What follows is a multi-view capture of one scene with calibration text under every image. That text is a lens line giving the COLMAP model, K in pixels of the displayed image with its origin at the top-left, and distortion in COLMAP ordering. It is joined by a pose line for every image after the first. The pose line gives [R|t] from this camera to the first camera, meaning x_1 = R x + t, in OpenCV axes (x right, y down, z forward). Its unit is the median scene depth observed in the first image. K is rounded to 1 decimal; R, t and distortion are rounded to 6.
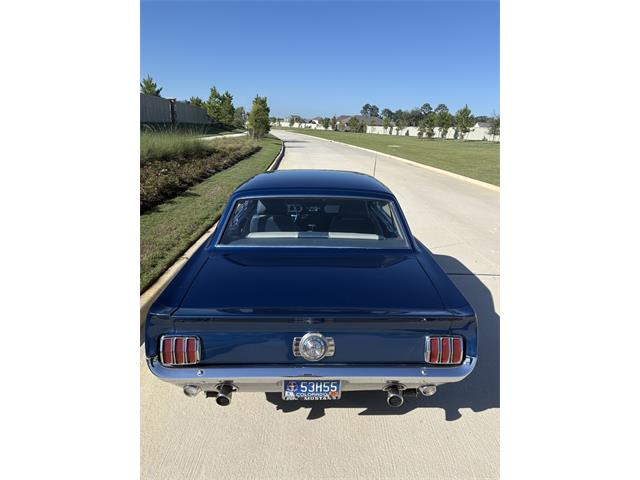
lens RADIAL K [[364.1, 0, 324.6], [0, 364.1, 242.9], [0, 0, 1]] dist [0.005277, 0.000760]
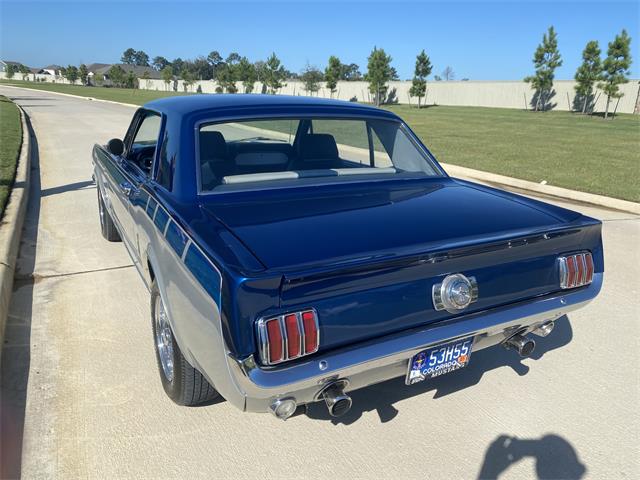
lens RADIAL K [[486.6, 0, 324.4], [0, 486.6, 240.0], [0, 0, 1]] dist [0.009740, 0.003459]
pose [[0.892205, -0.128844, 0.432862, -0.027877], [0.127277, 0.991327, 0.032734, 0.004955], [-0.433325, 0.025888, 0.900866, 0.010552]]
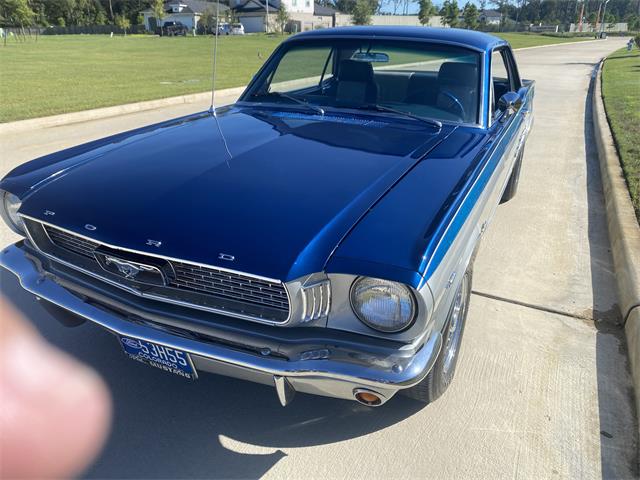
lens RADIAL K [[486.6, 0, 324.4], [0, 486.6, 240.0], [0, 0, 1]] dist [0.009740, 0.003459]
pose [[-0.890441, -0.196012, 0.410723, -0.070240], [0.121052, 0.767970, 0.628942, -0.702782], [-0.438704, 0.609755, -0.660105, 2.329881]]
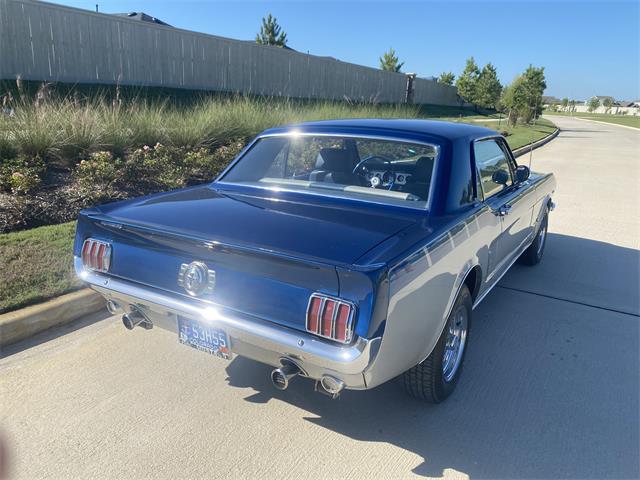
lens RADIAL K [[493.9, 0, 318.5], [0, 493.9, 231.9], [0, 0, 1]] dist [0.001700, 0.000071]
pose [[0.831240, 0.129279, -0.540673, 0.034123], [-0.168692, 0.985383, -0.023737, 0.006670], [0.529701, 0.110938, 0.840898, 0.007562]]
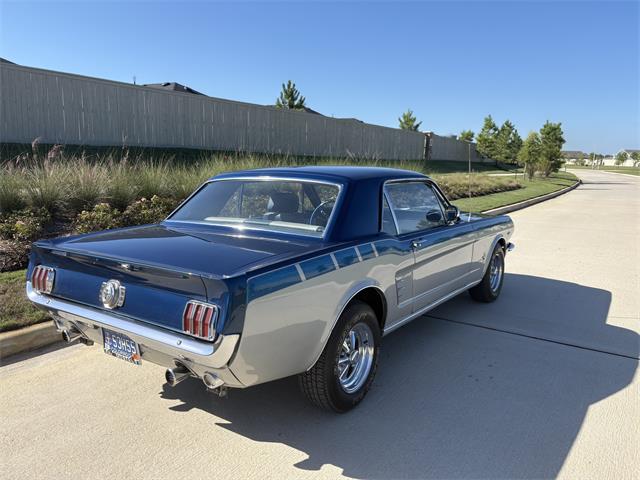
lens RADIAL K [[486.6, 0, 324.4], [0, 486.6, 240.0], [0, 0, 1]] dist [0.009740, 0.003459]
pose [[0.802337, 0.066863, -0.593115, 0.051557], [-0.163692, 0.980255, -0.110928, 0.008114], [0.573987, 0.186090, 0.797439, 0.010193]]
